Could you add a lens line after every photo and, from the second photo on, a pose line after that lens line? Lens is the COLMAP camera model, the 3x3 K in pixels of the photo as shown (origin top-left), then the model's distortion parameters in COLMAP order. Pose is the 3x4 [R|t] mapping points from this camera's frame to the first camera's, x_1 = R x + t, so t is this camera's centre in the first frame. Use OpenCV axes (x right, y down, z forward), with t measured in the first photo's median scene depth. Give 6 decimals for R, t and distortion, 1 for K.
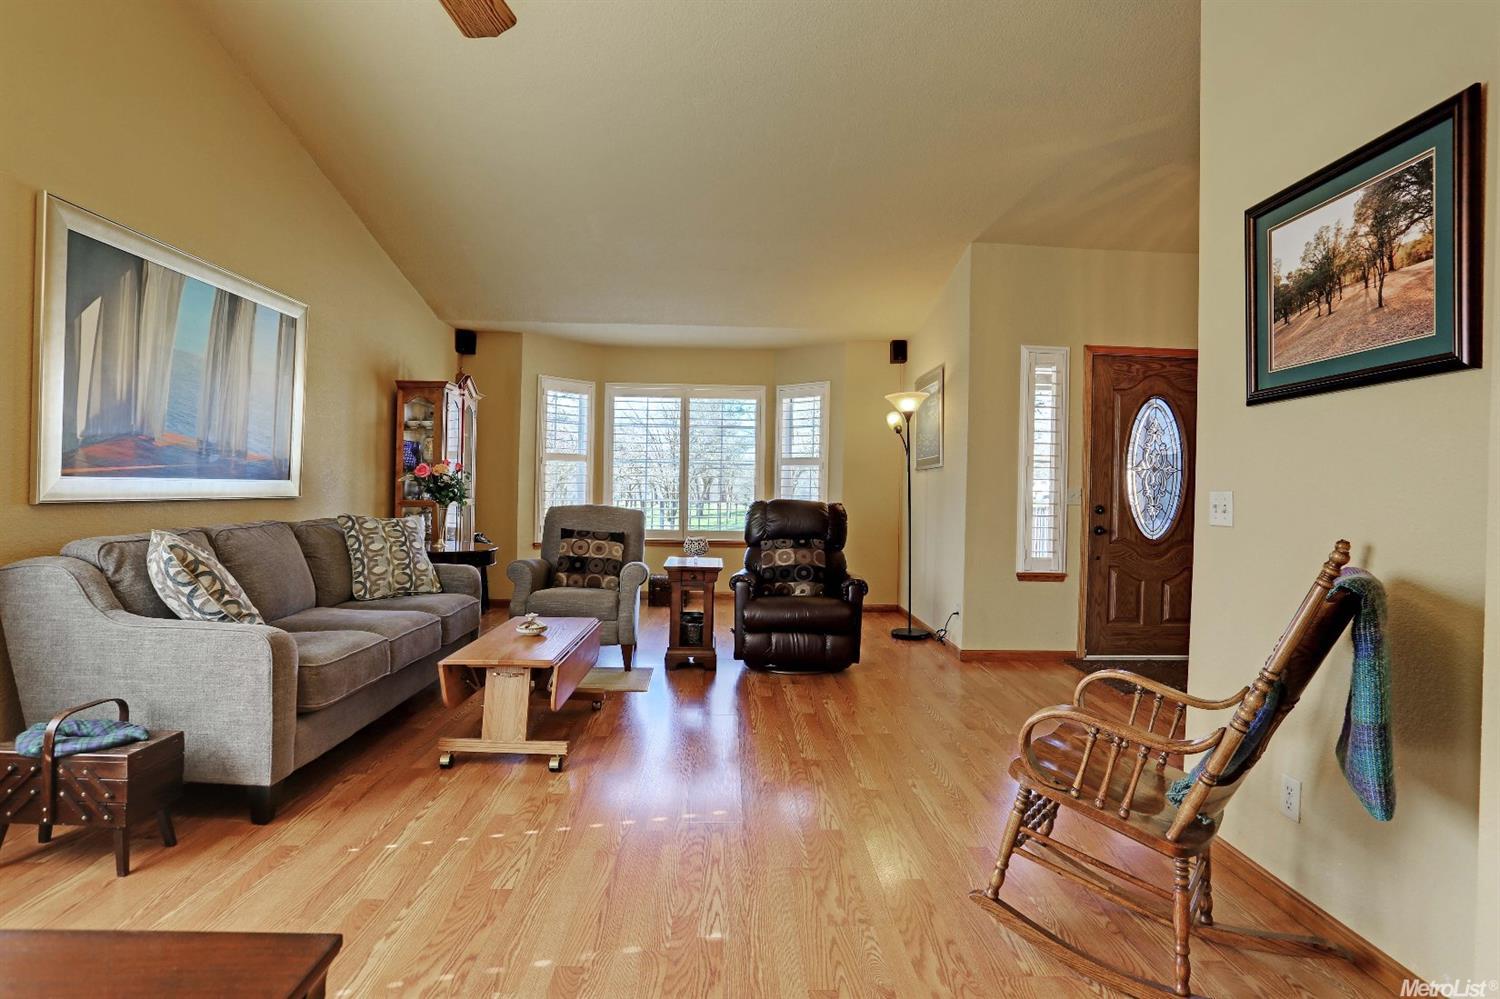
lens RADIAL K [[757.6, 0, 750.0], [0, 757.6, 499.5], [0, 0, 1]] dist [-0.000411, 0.000238]
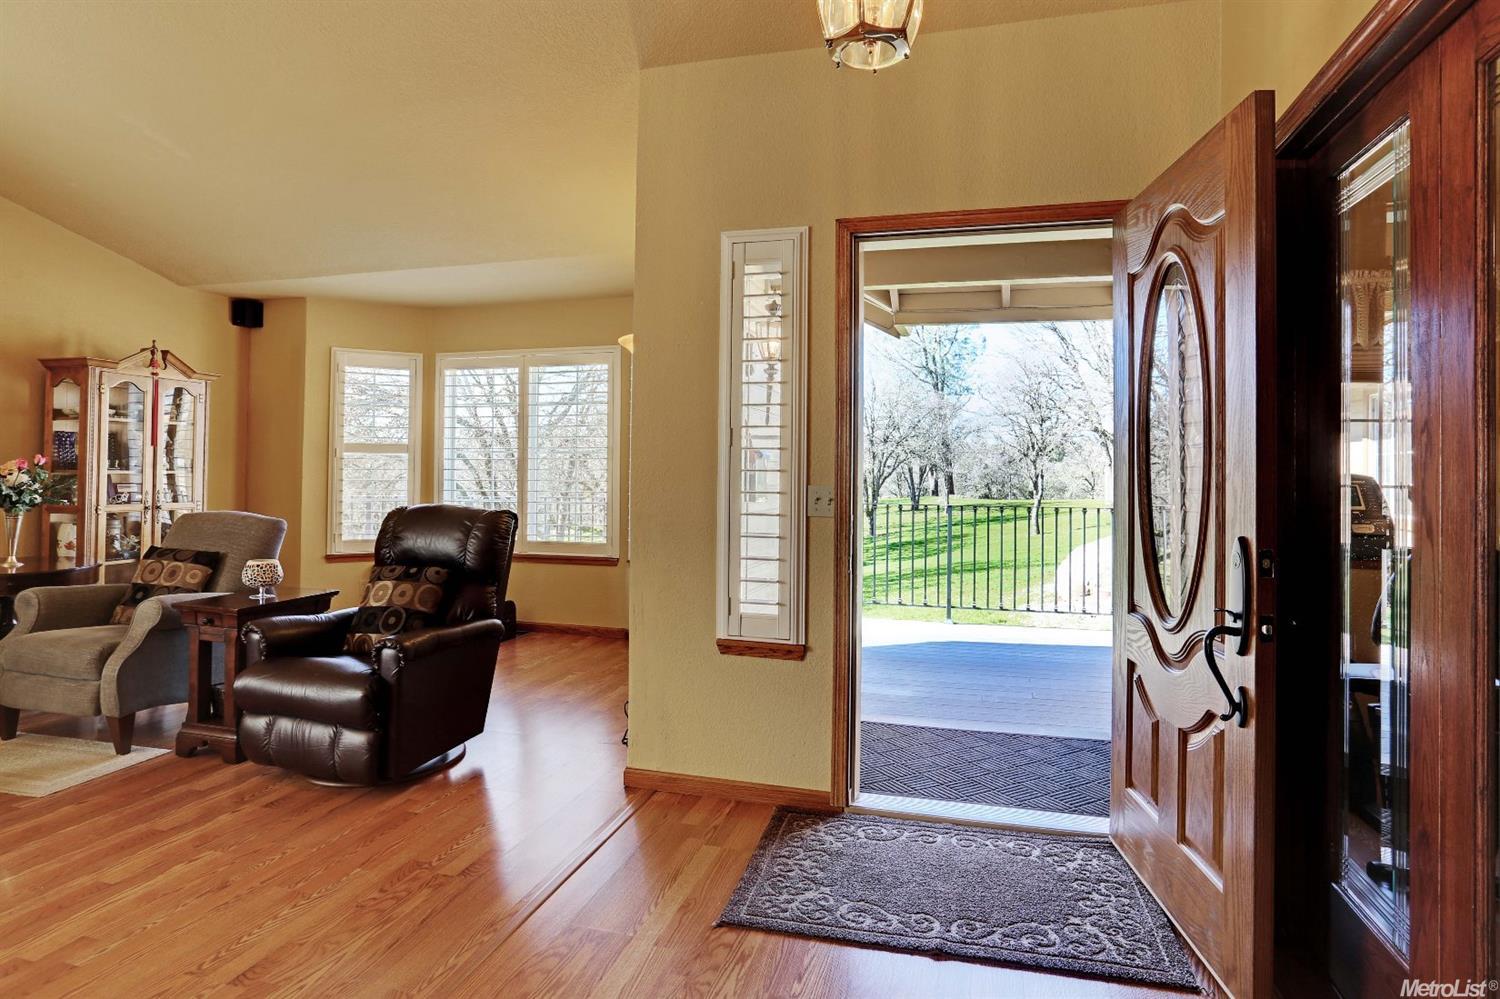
lens RADIAL K [[834.8, 0, 706.5], [0, 834.8, 462.0], [0, 0, 1]] dist [-0.001812, -0.000041]
pose [[0.943289, -0.015777, -0.331597, 0.546678], [0.002879, 0.999221, -0.039353, -0.008537], [0.331959, 0.036166, 0.942600, 0.414544]]
